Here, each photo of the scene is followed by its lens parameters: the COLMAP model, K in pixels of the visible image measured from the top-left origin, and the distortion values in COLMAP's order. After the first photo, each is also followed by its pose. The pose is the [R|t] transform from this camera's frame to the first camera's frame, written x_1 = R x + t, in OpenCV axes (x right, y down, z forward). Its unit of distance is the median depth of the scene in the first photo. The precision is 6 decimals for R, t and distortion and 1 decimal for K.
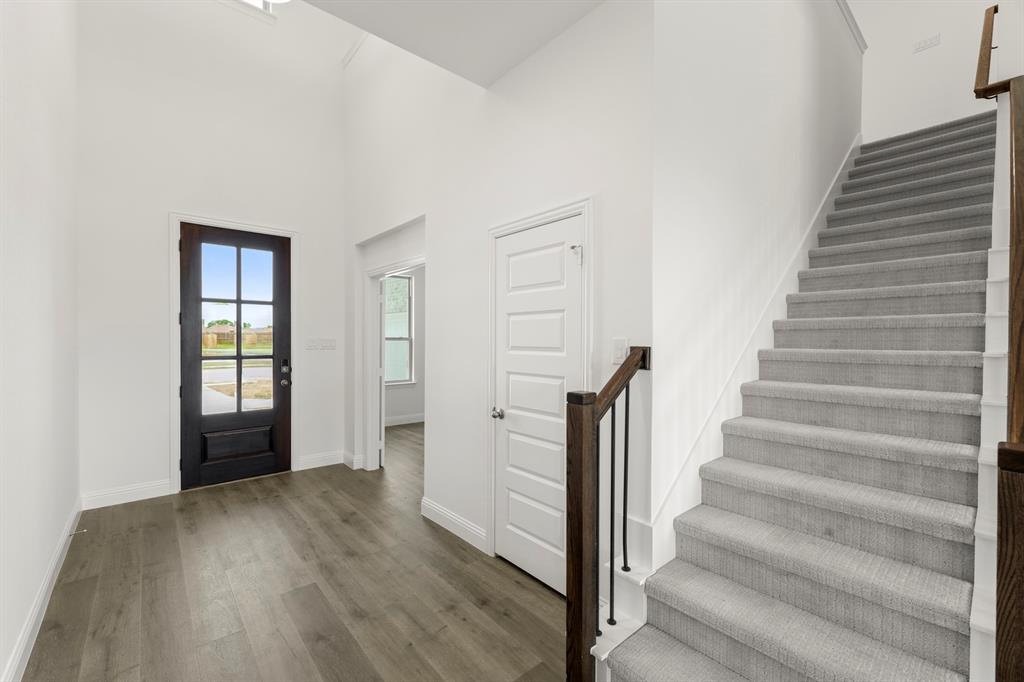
lens RADIAL K [[447.1, 0, 507.7], [0, 447.1, 338.3], [0, 0, 1]] dist [0.000635, 0.000063]
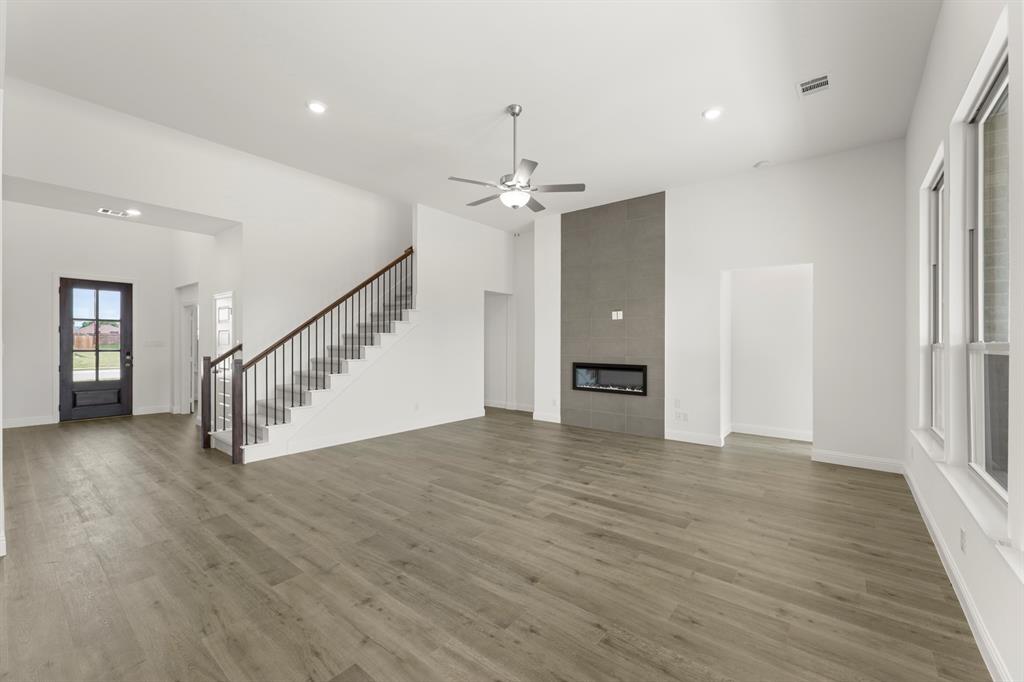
lens RADIAL K [[417.2, 0, 517.2], [0, 417.2, 339.8], [0, 0, 1]] dist [-0.011825, -0.000089]
pose [[0.976659, 0.005775, 0.214717, 0.674863], [-0.006223, 0.999980, 0.001412, -0.013589], [-0.214704, -0.002715, 0.976675, -0.956873]]
